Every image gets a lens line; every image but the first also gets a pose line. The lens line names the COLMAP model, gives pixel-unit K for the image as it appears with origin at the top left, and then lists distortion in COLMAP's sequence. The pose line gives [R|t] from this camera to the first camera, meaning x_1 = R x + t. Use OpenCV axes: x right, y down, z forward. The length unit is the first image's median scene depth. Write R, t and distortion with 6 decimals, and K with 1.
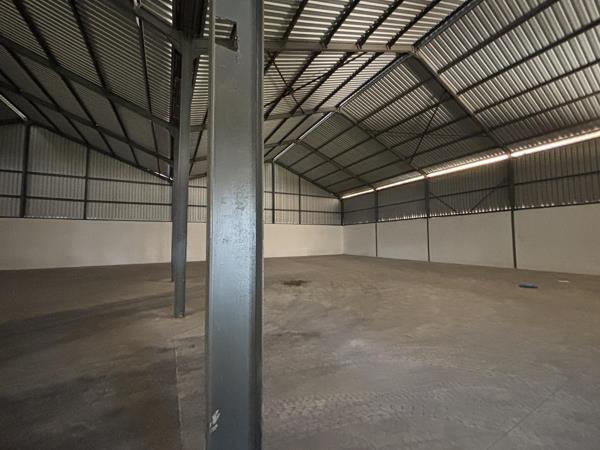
lens RADIAL K [[240.6, 0, 299.4], [0, 240.6, 224.8], [0, 0, 1]] dist [-0.001239, -0.000287]
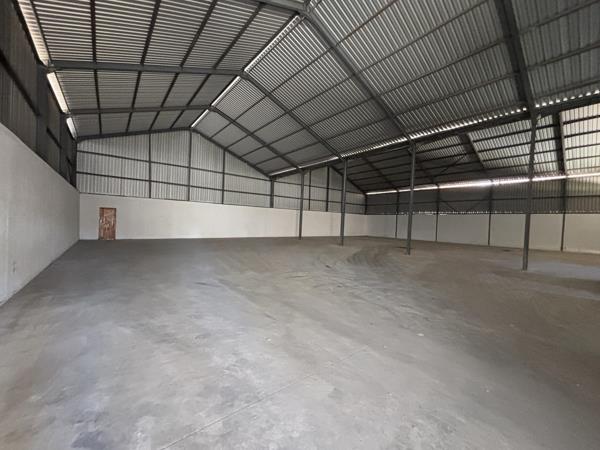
lens RADIAL K [[240.6, 0, 298.8], [0, 240.6, 225.8], [0, 0, 1]] dist [-0.001239, -0.000287]
pose [[0.983776, 0.040125, 0.174858, -0.680196], [-0.052735, 0.996285, 0.068076, -0.012770], [-0.171477, -0.076193, 0.982237, -0.432991]]
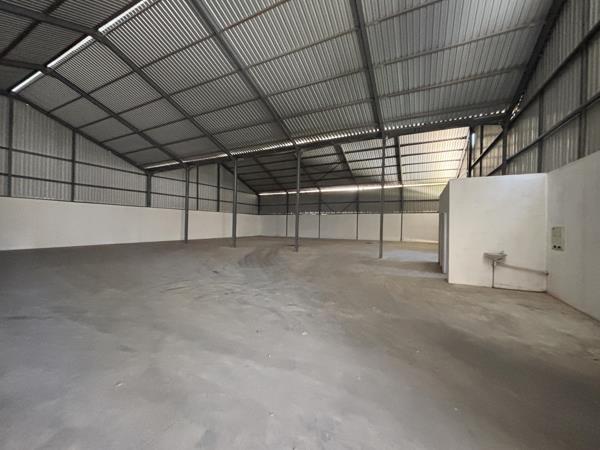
lens RADIAL K [[240.6, 0, 298.3], [0, 240.6, 227.4], [0, 0, 1]] dist [-0.001239, -0.000287]
pose [[0.822136, 0.013669, 0.569127, -0.662038], [-0.051691, 0.997374, 0.050717, -0.013047], [-0.566940, -0.071115, 0.820684, -0.417367]]
